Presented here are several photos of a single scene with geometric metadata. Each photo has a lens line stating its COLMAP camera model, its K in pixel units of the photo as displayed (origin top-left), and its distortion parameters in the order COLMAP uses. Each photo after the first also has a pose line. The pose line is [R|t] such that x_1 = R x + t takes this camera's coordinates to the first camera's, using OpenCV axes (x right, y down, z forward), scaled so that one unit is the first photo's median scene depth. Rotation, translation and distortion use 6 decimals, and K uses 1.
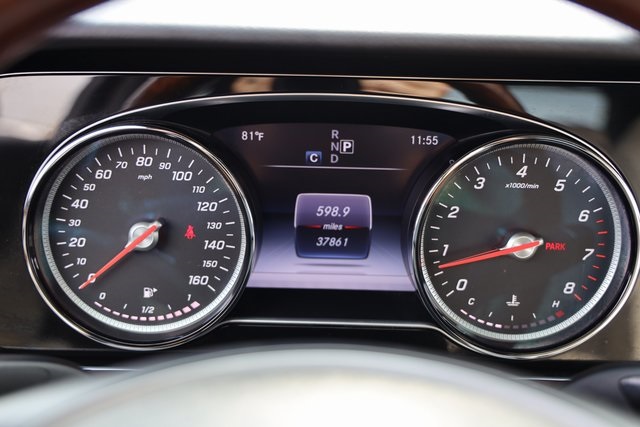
lens RADIAL K [[856.9, 0, 320.0], [0, 856.9, 213.5], [0, 0, 1]] dist [0.012247, 0.004794]
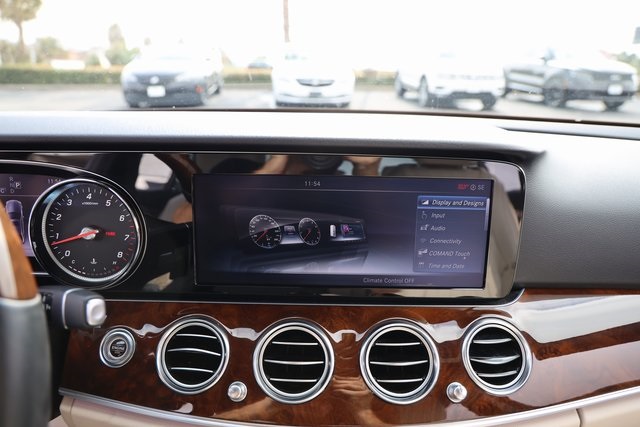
lens RADIAL K [[442.5, 0, 320.0], [0, 442.5, 213.5], [0, 0, 1]] dist [-0.084758, 0.046438]
pose [[0.999967, -0.008031, 0.001448, 0.755576], [0.008060, 0.999745, -0.021115, 0.016390], [-0.001278, 0.021126, 0.999776, -0.012715]]
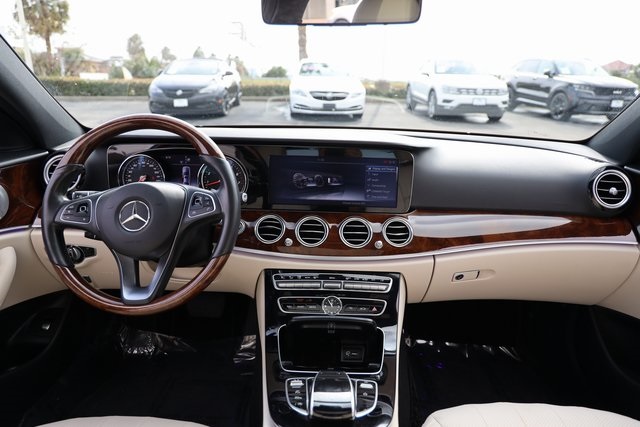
lens RADIAL K [[442.5, 0, 320.0], [0, 442.5, 213.5], [0, 0, 1]] dist [-0.084758, 0.046438]
pose [[0.999600, 0.005035, -0.027847, 0.802508], [-0.006268, 0.998995, -0.044374, 0.307676], [0.027595, 0.044530, 0.998627, -1.302231]]
